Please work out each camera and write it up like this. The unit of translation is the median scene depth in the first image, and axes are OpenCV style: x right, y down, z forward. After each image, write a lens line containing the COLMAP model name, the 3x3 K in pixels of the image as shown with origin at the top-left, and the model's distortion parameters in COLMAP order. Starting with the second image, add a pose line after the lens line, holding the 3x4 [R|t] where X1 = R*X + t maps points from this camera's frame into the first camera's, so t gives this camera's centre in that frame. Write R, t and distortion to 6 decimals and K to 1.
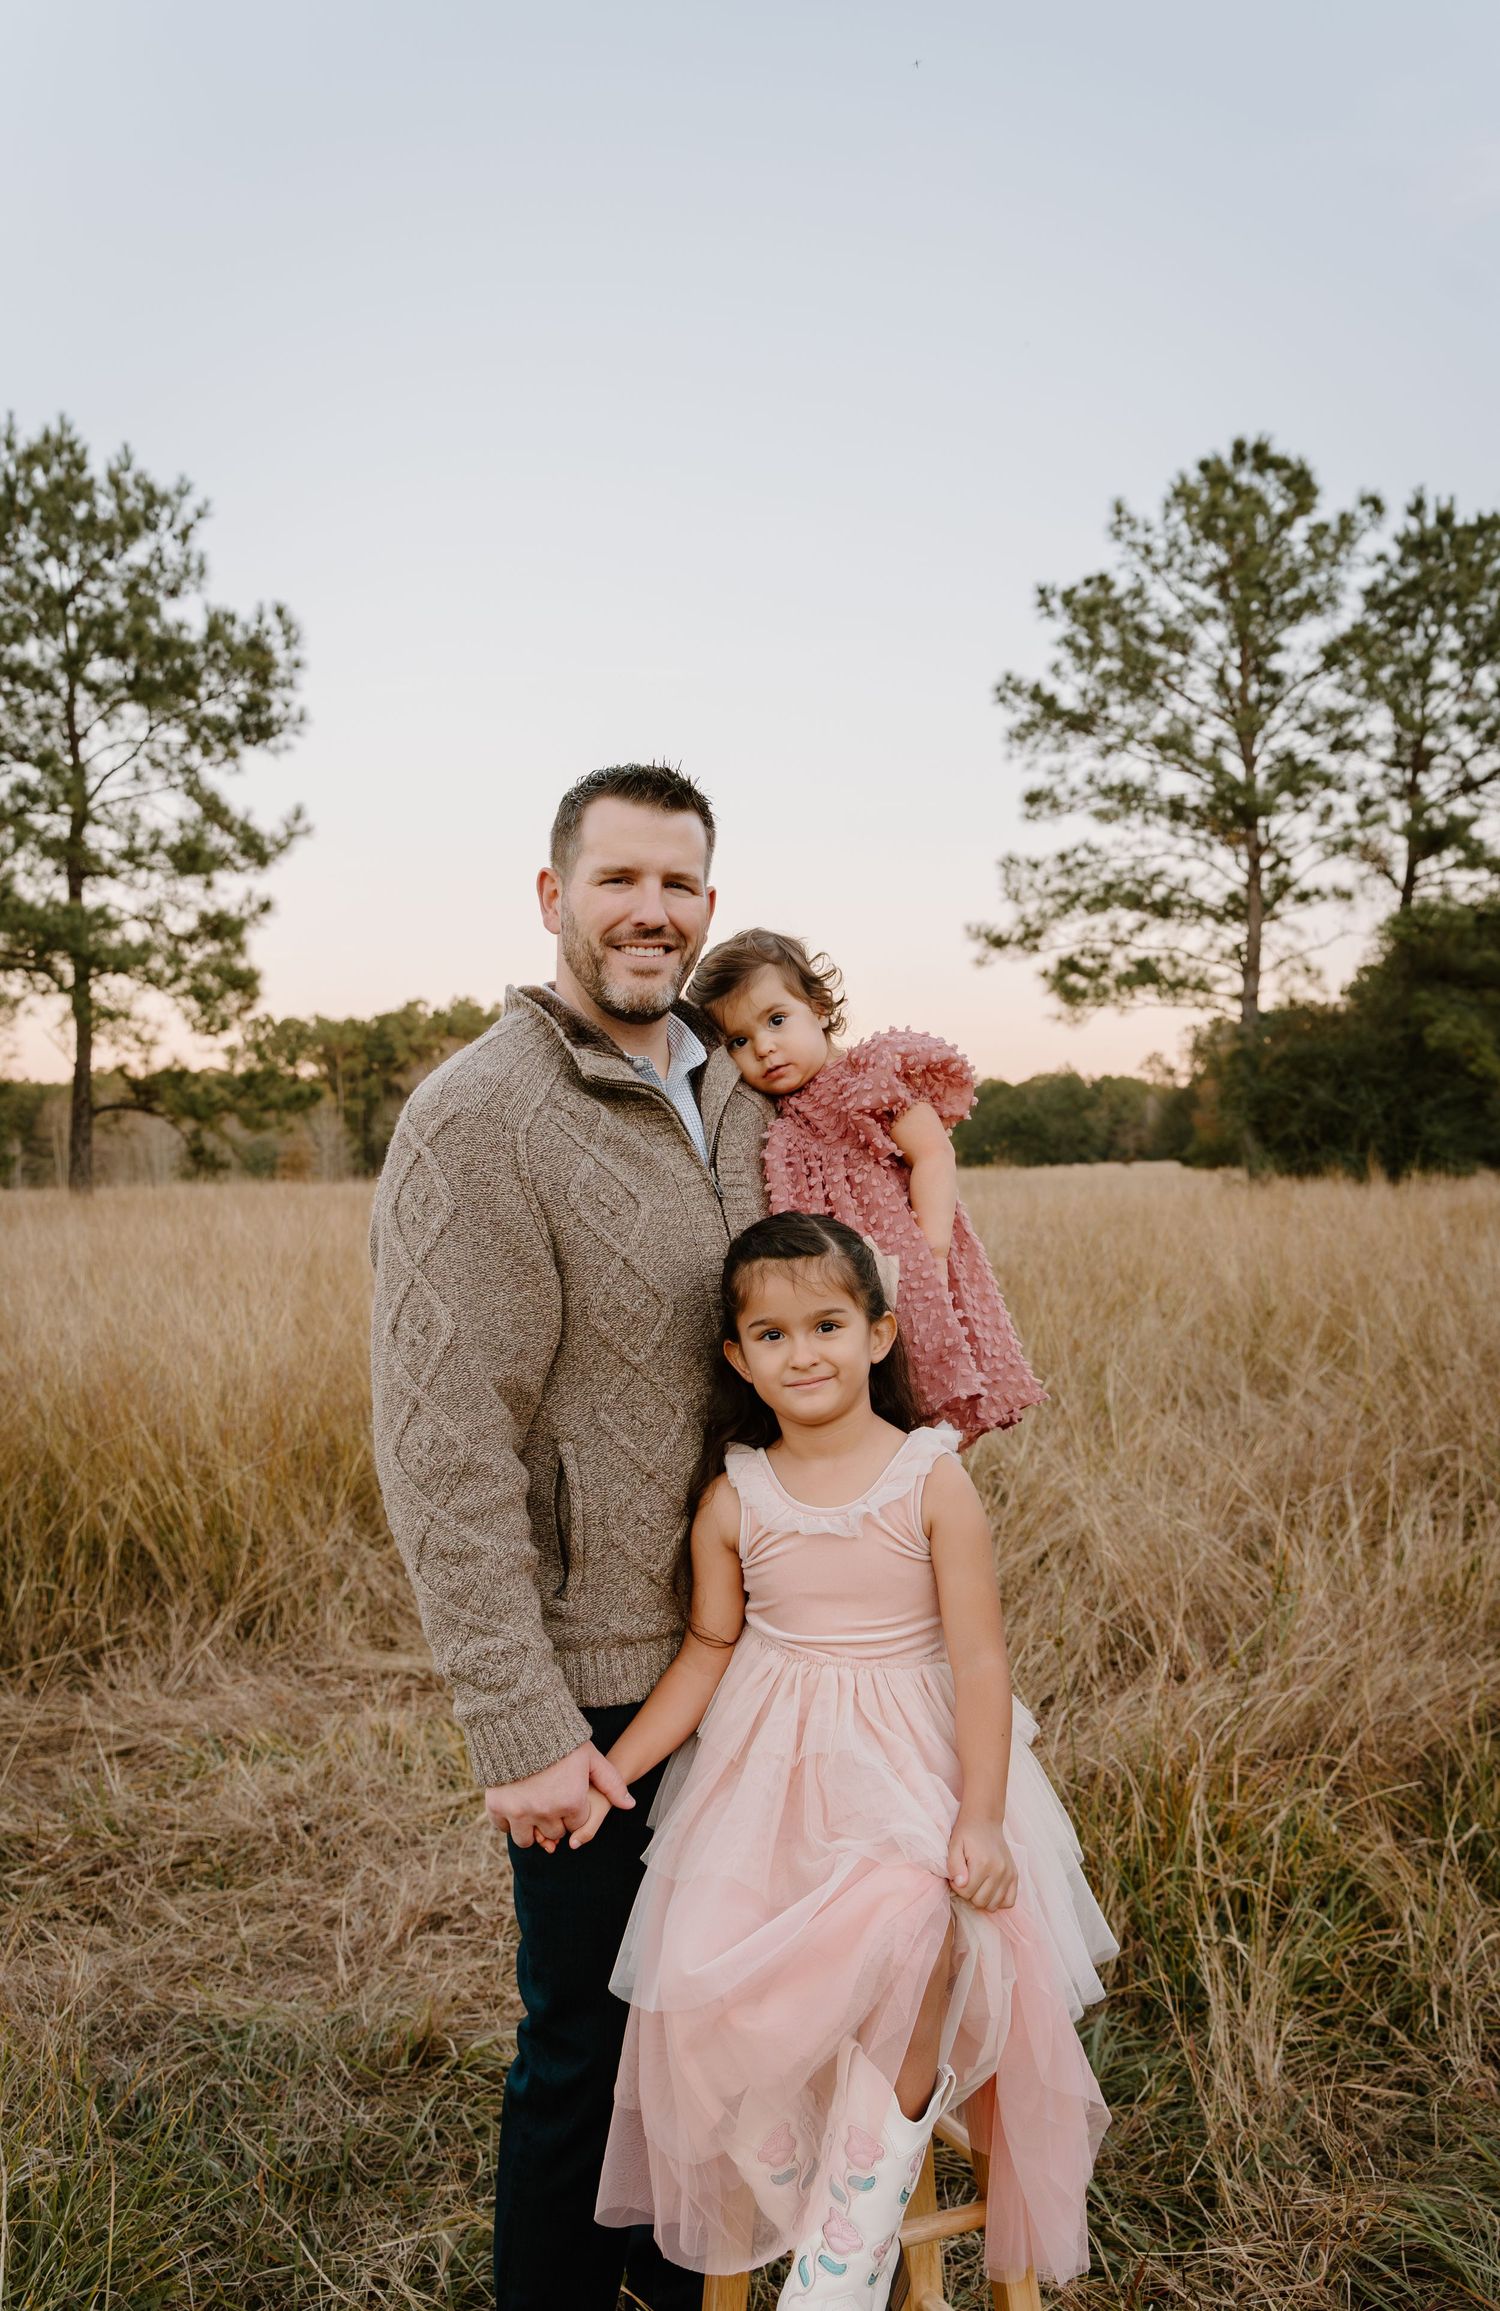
lens RADIAL K [[1891.1, 0, 754.0], [0, 1891.1, 1162.4], [0, 0, 1]] dist [0.000823, 0.001865]
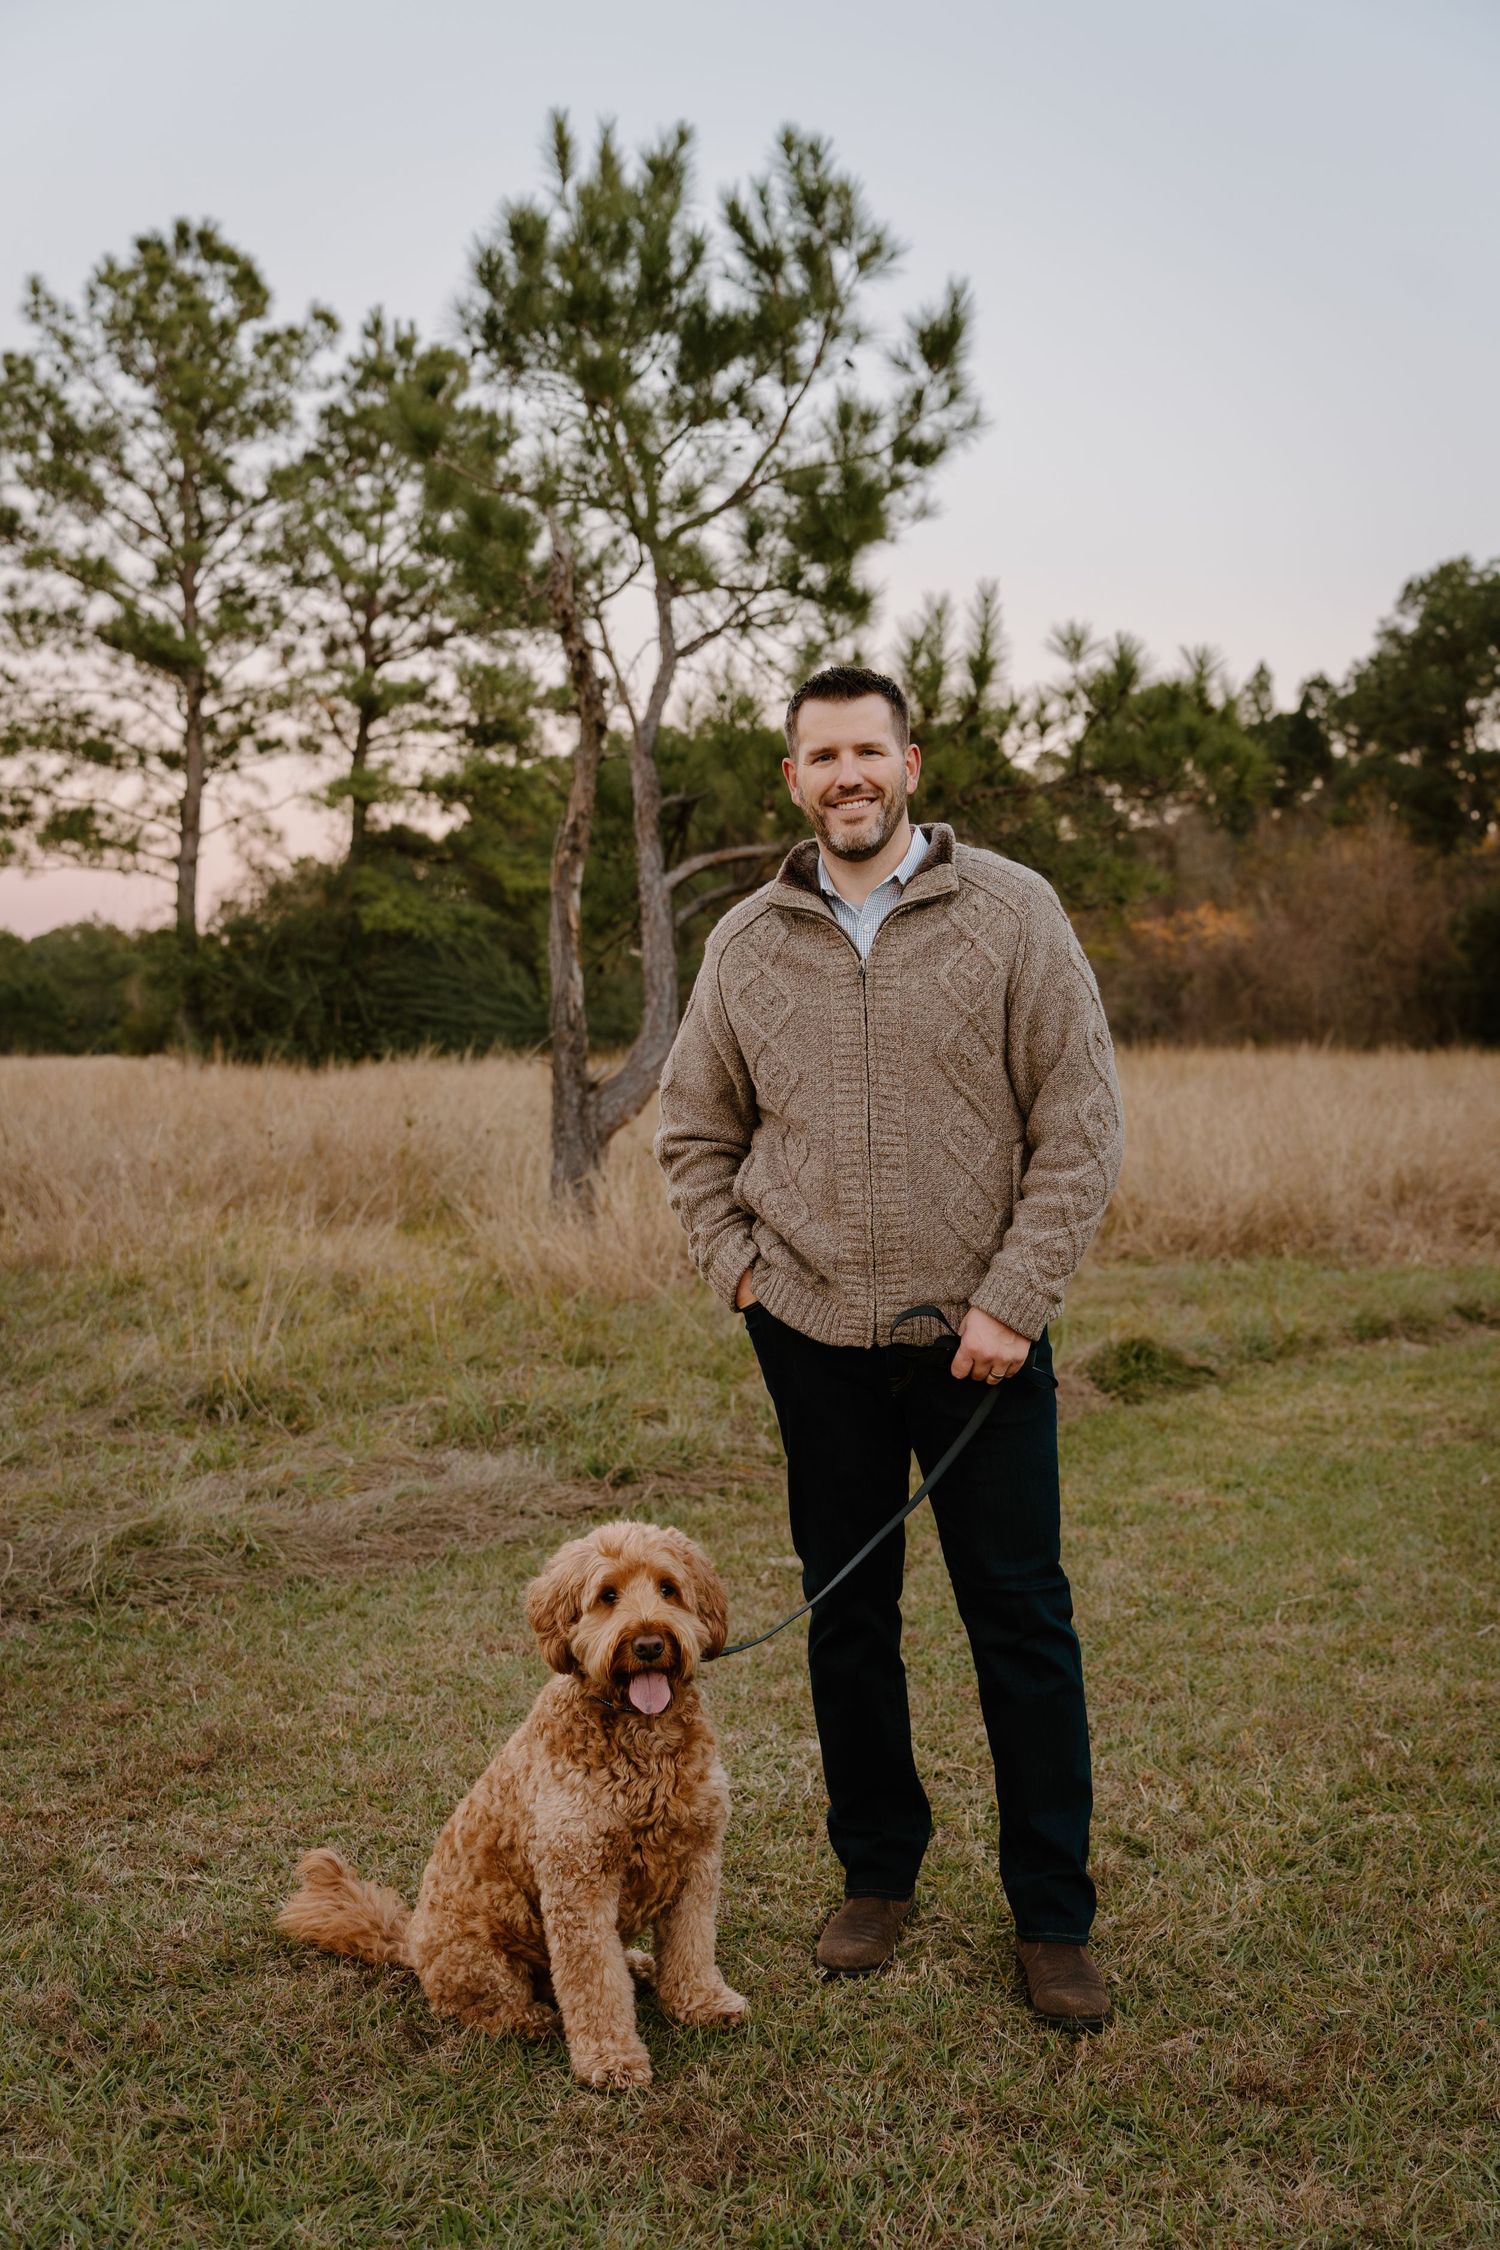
lens RADIAL K [[2670.7, 0, 748.2], [0, 2670.7, 1125.1], [0, 0, 1]] dist [0.010625, 0.000000]
pose [[0.921974, 0.008572, 0.387158, 0.023710], [-0.018911, 0.999559, 0.022903, 0.001700], [-0.386791, -0.028438, 0.921729, -0.261266]]
